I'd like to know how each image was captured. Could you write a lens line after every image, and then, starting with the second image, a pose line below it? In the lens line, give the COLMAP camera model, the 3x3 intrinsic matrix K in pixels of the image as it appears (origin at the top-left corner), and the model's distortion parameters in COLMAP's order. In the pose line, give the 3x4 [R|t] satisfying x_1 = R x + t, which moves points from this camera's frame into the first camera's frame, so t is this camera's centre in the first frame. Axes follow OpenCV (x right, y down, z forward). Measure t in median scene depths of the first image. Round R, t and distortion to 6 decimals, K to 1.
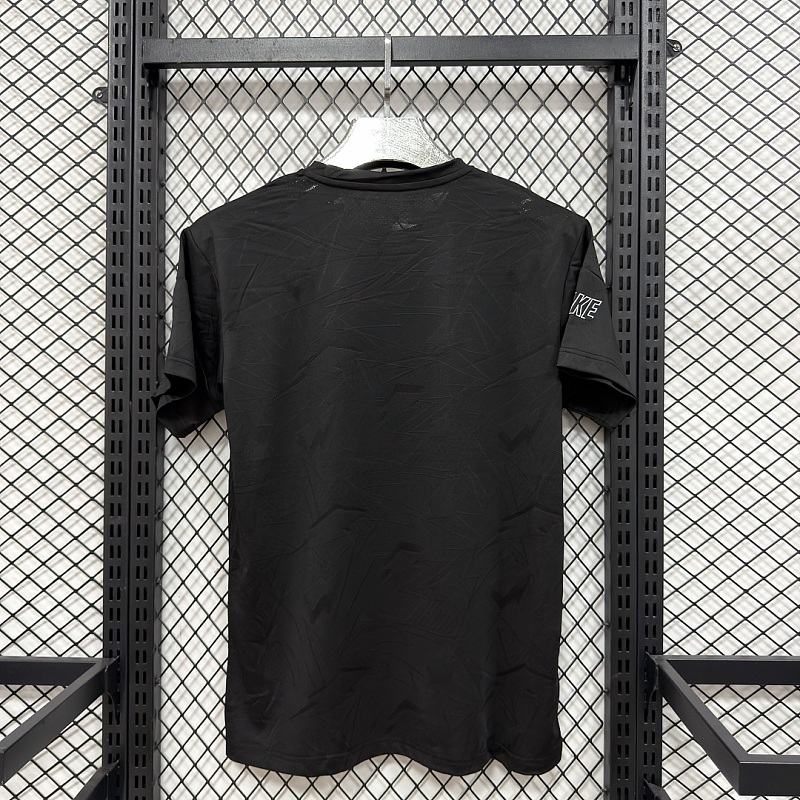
lens RADIAL K [[783.0, 0, 403.9], [0, 783.0, 397.7], [0, 0, 1]] dist [0.022502, 0.000000]
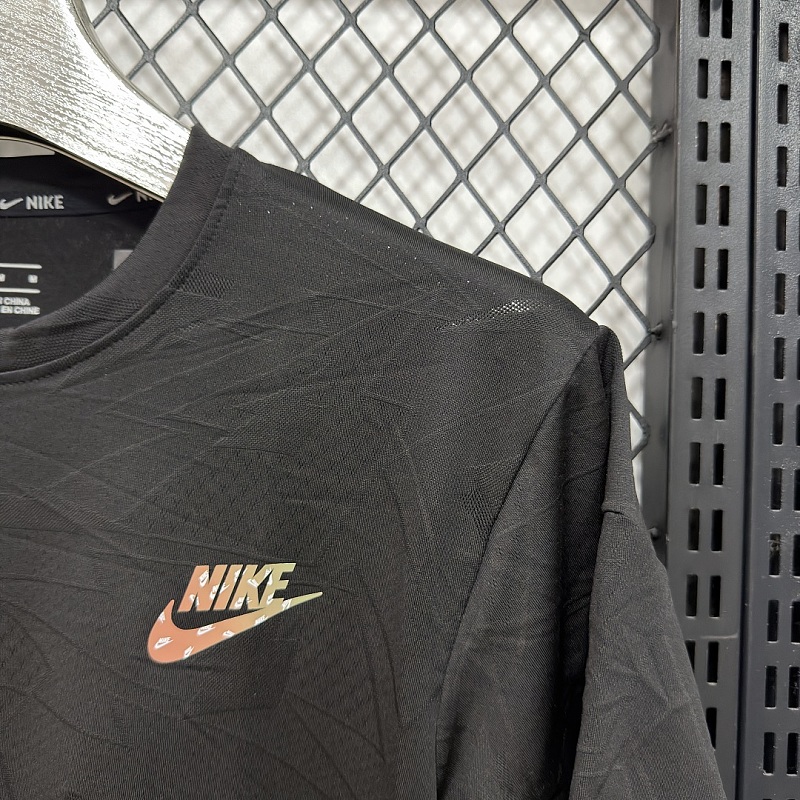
lens RADIAL K [[783.0, 0, 424.6], [0, 783.0, 378.2], [0, 0, 1]] dist [0.022502, 0.000000]
pose [[0.997902, 0.034890, 0.054540, 0.144628], [-0.031954, 0.998039, -0.053817, -0.183576], [-0.056311, 0.051961, 0.997060, 0.670298]]
